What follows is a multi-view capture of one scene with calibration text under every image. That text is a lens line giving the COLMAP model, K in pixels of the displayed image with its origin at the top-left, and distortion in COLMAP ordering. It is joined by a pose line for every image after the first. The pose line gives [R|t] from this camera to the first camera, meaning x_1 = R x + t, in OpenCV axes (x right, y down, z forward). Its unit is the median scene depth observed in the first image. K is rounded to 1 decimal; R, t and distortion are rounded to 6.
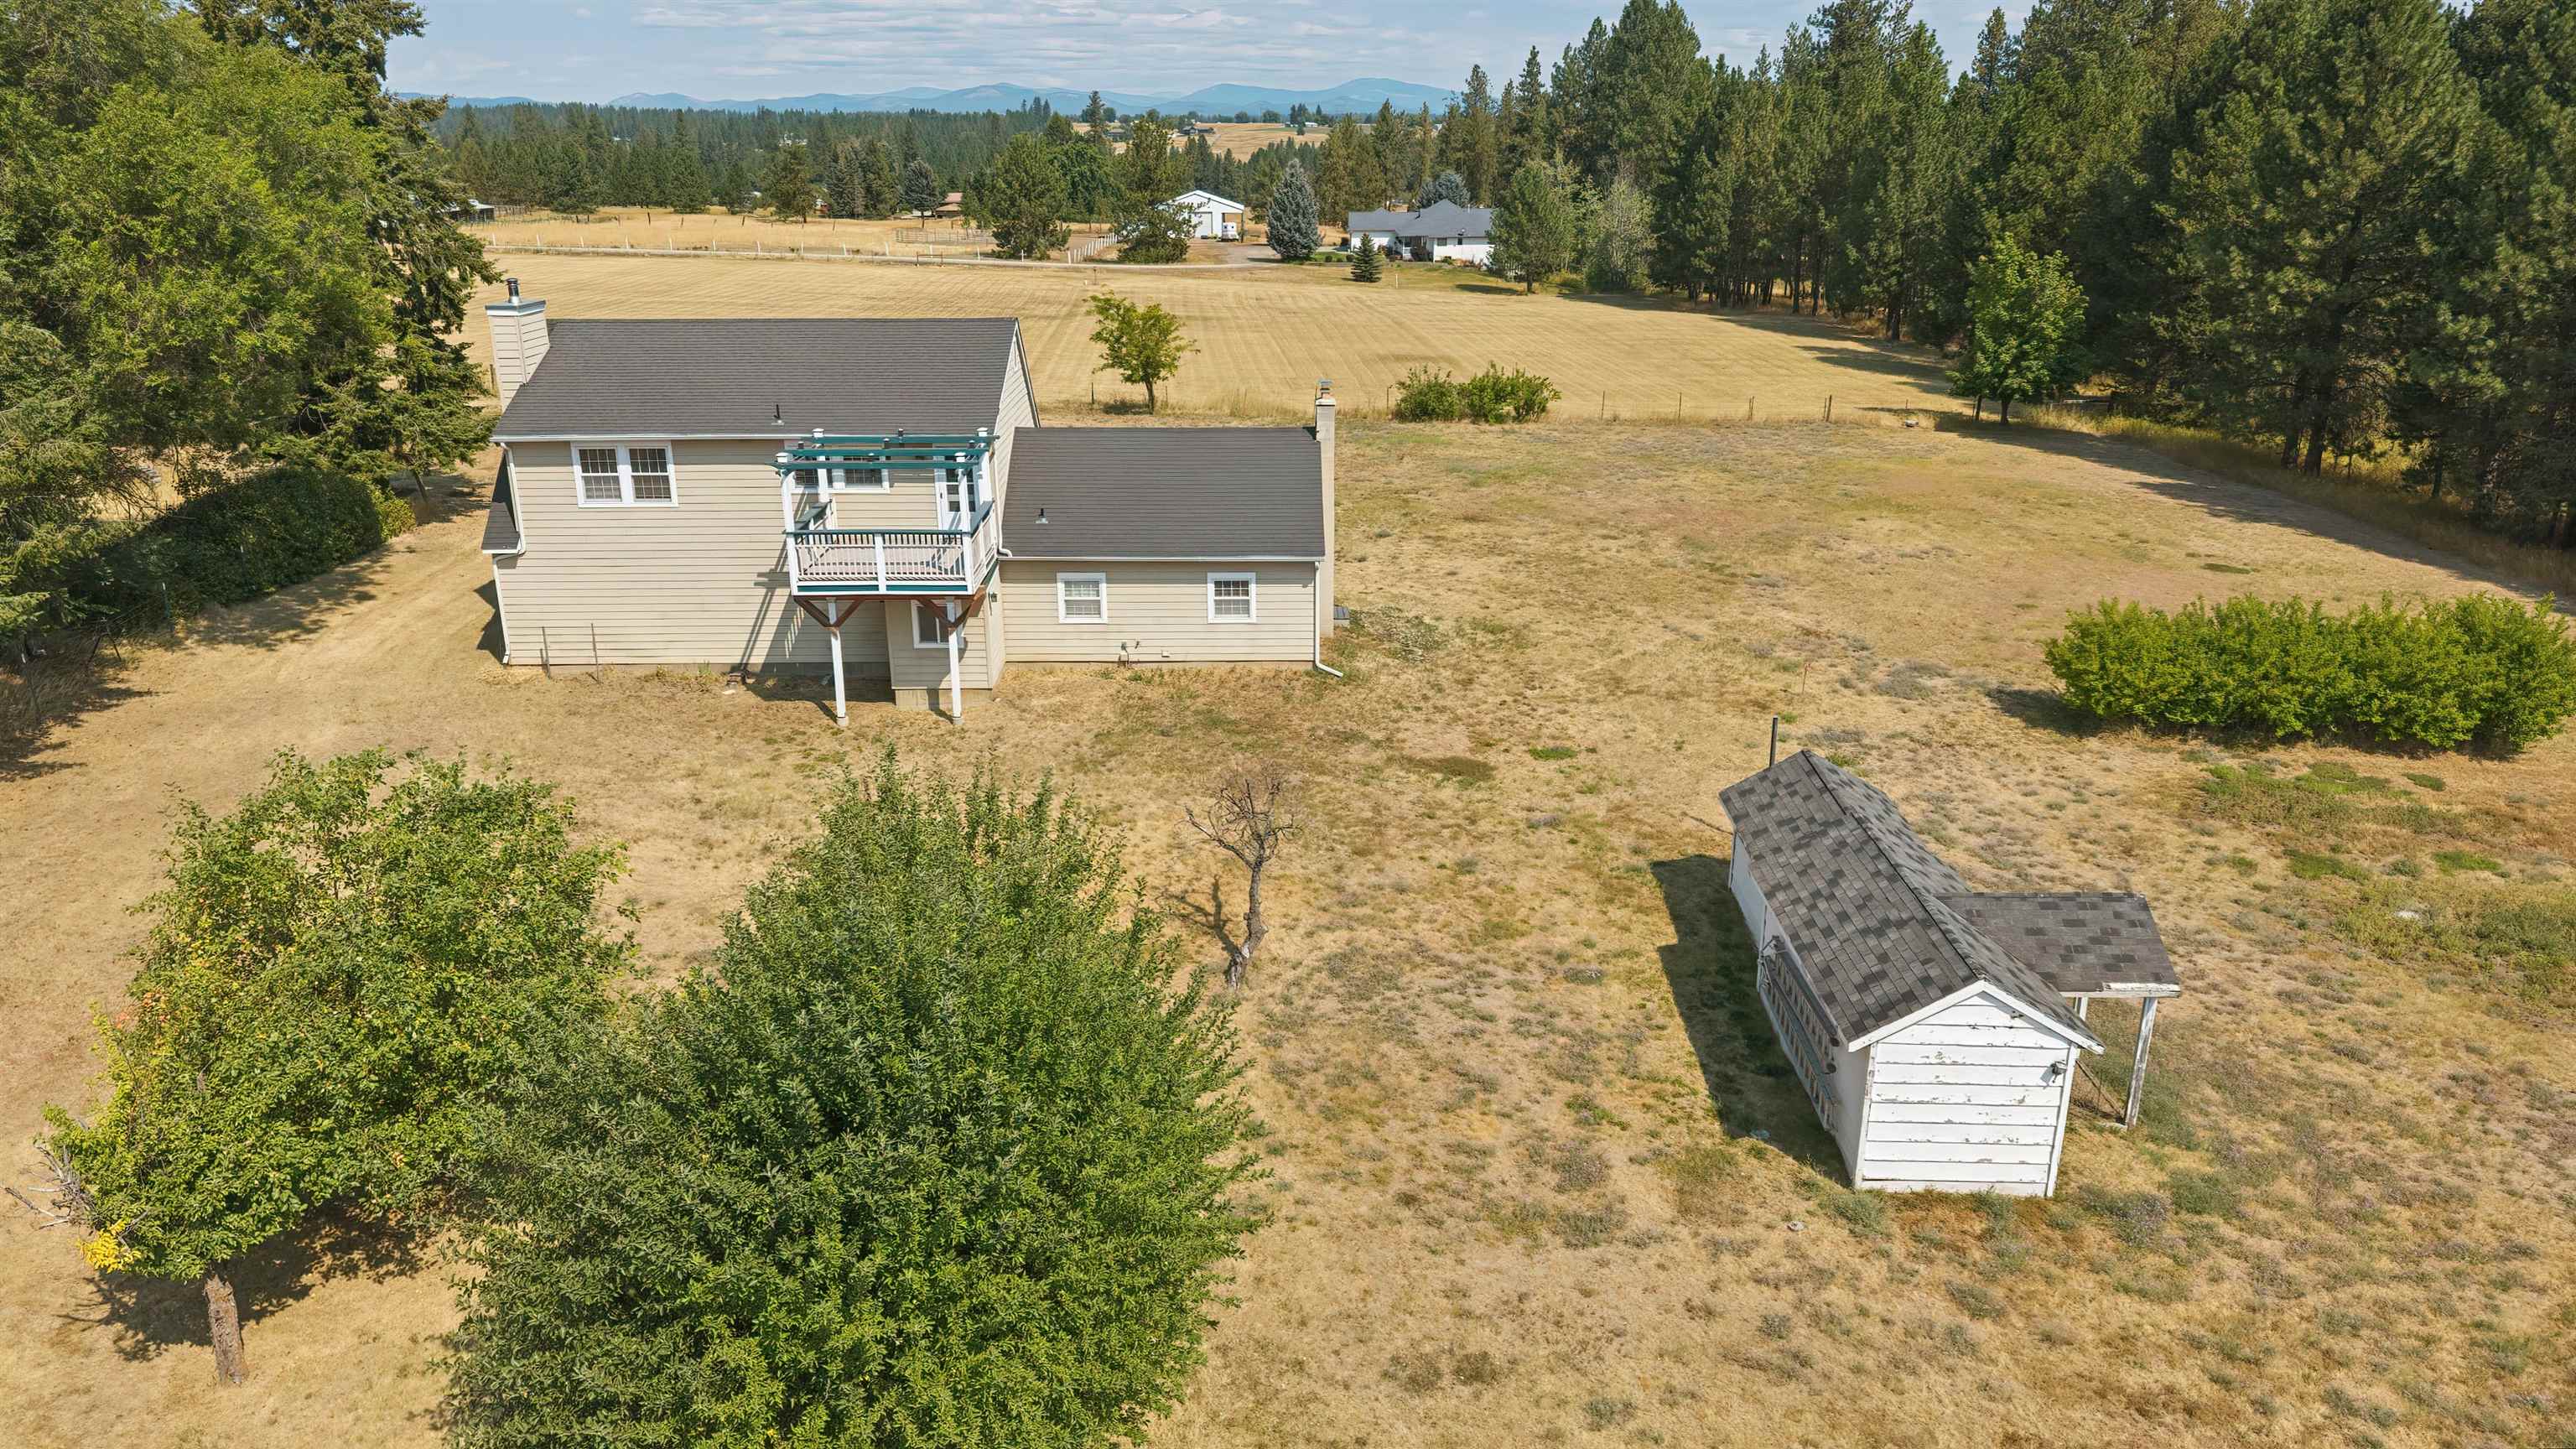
lens RADIAL K [[1831.3, 0, 1288.0], [0, 1831.3, 724.5], [0, 0, 1]] dist [0.066424, -0.068383]
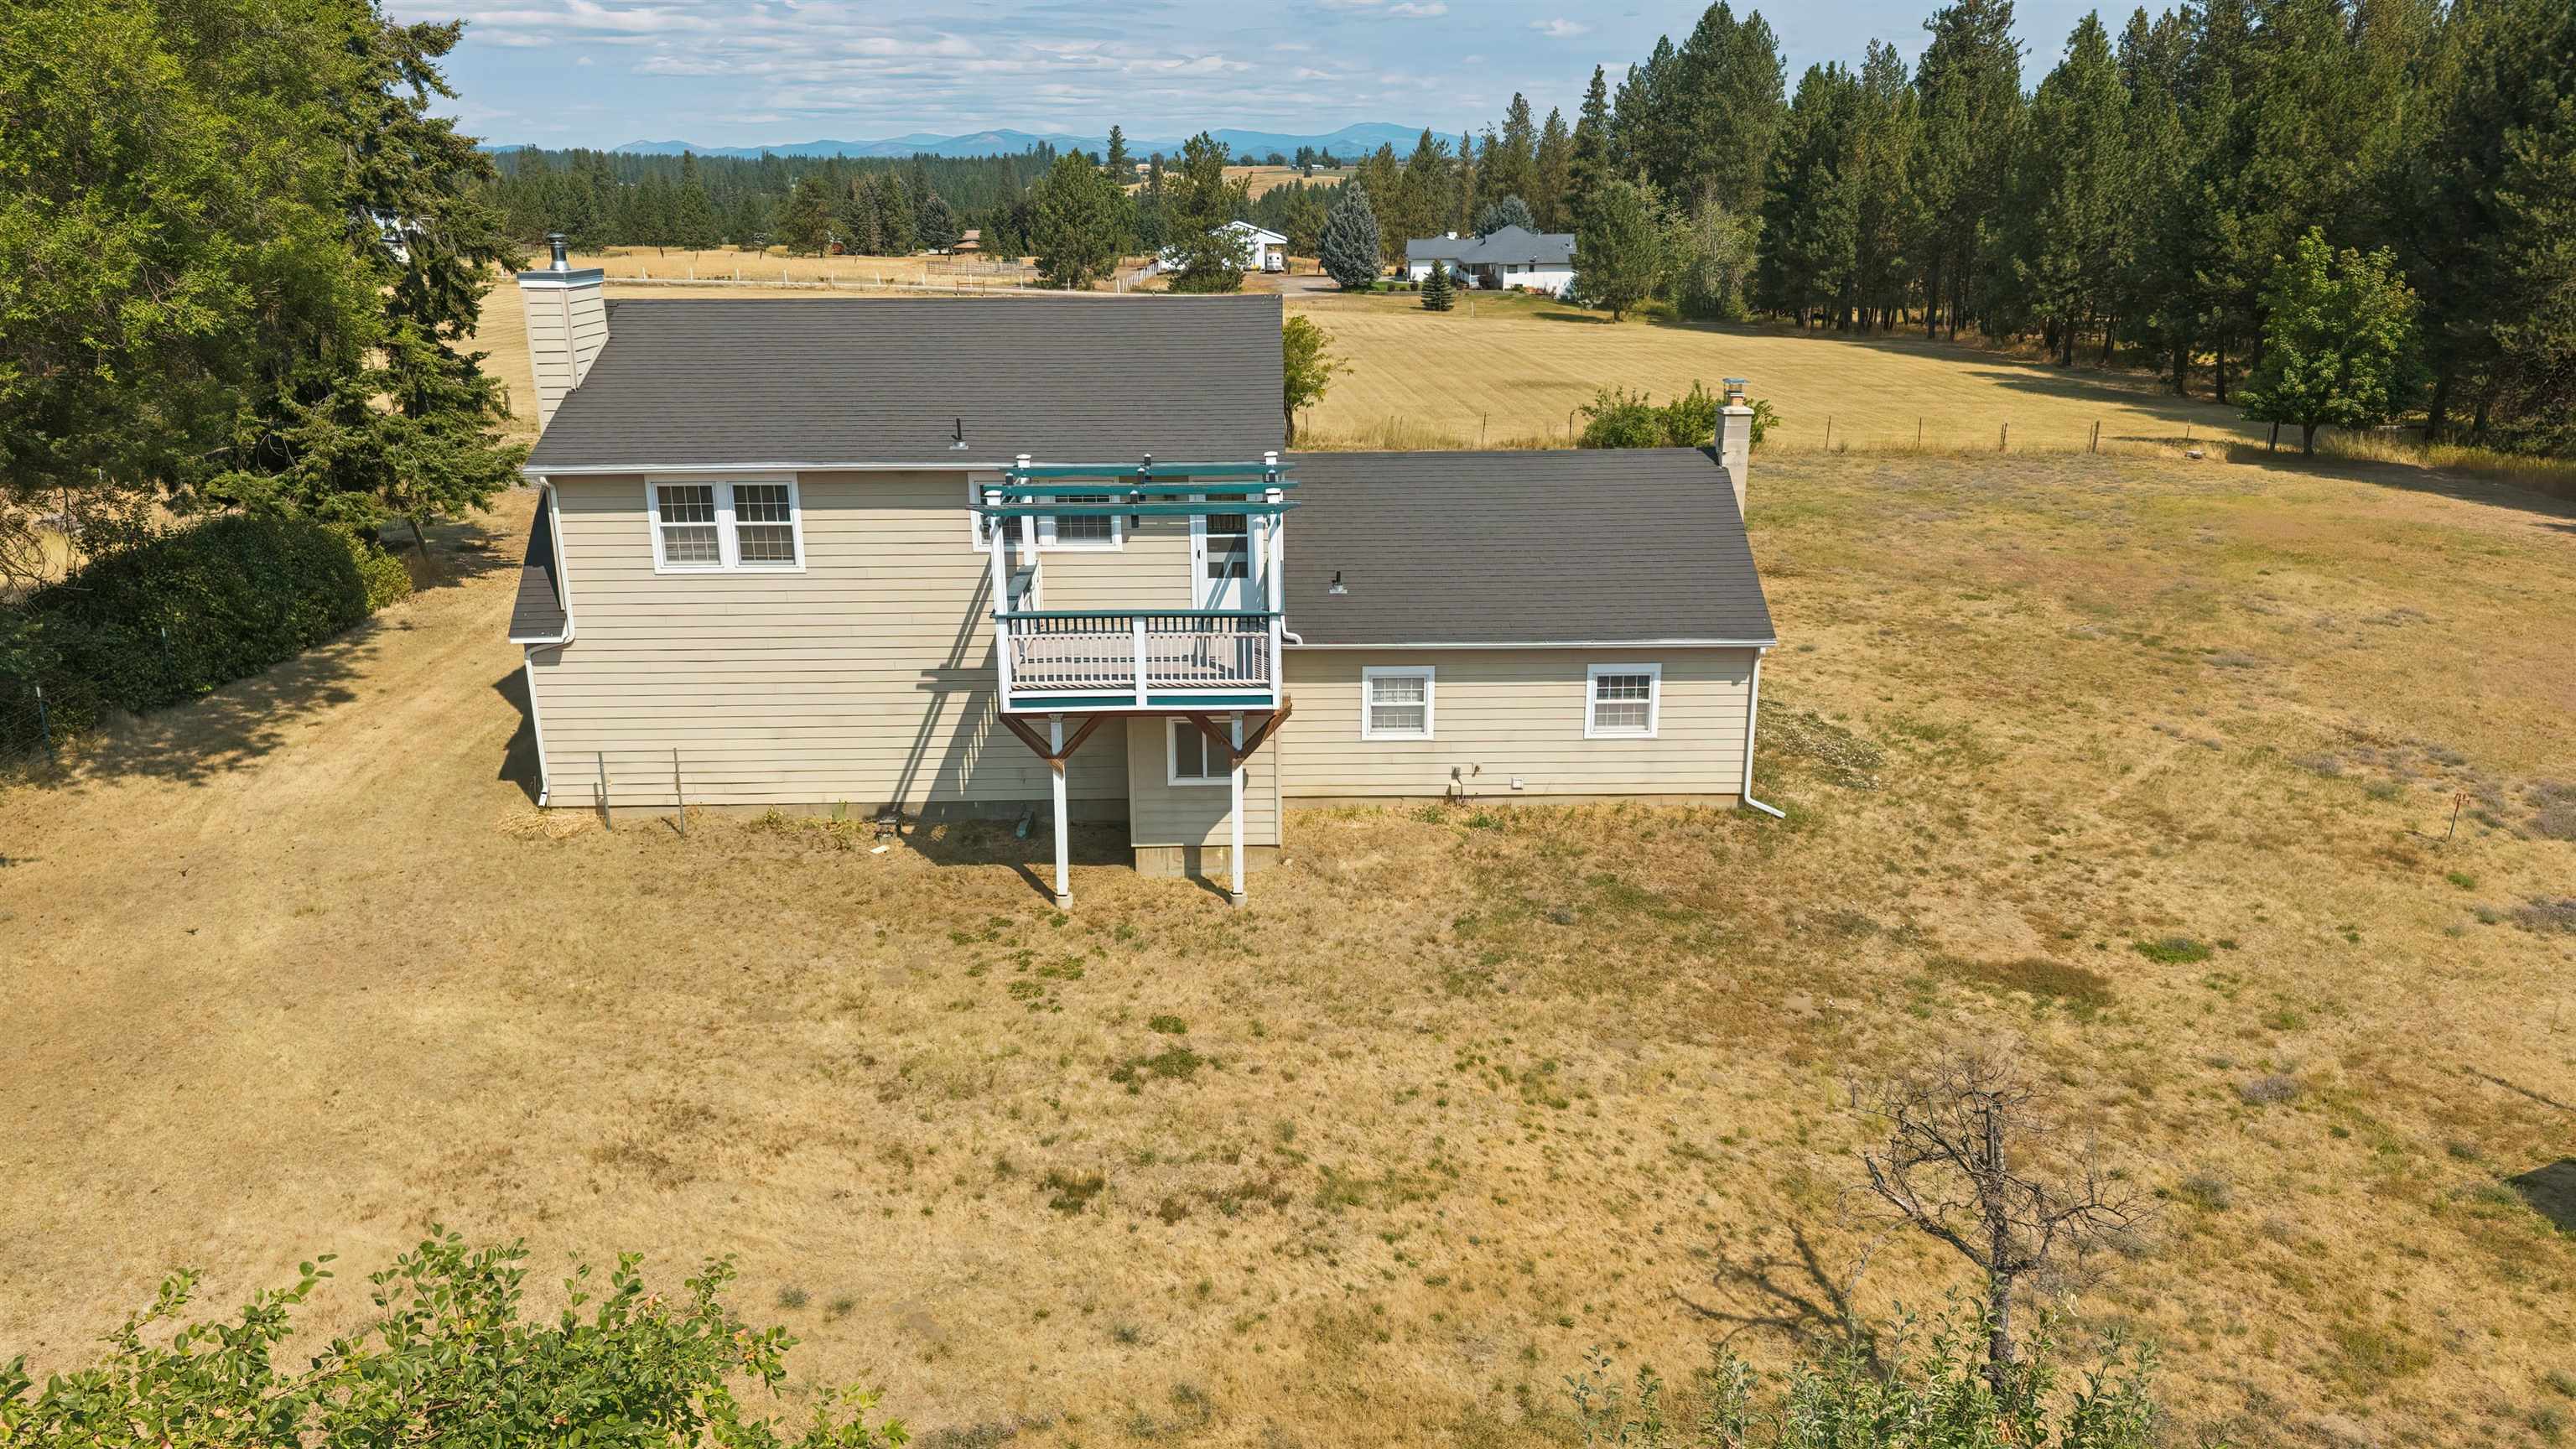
lens RADIAL K [[1831.3, 0, 1288.0], [0, 1831.3, 724.5], [0, 0, 1]] dist [0.066424, -0.068383]
pose [[0.999993, -0.003676, 0.000396, -0.140192], [0.003684, 0.999739, -0.022545, -0.042417], [-0.000313, 0.022547, 0.999746, 0.301082]]
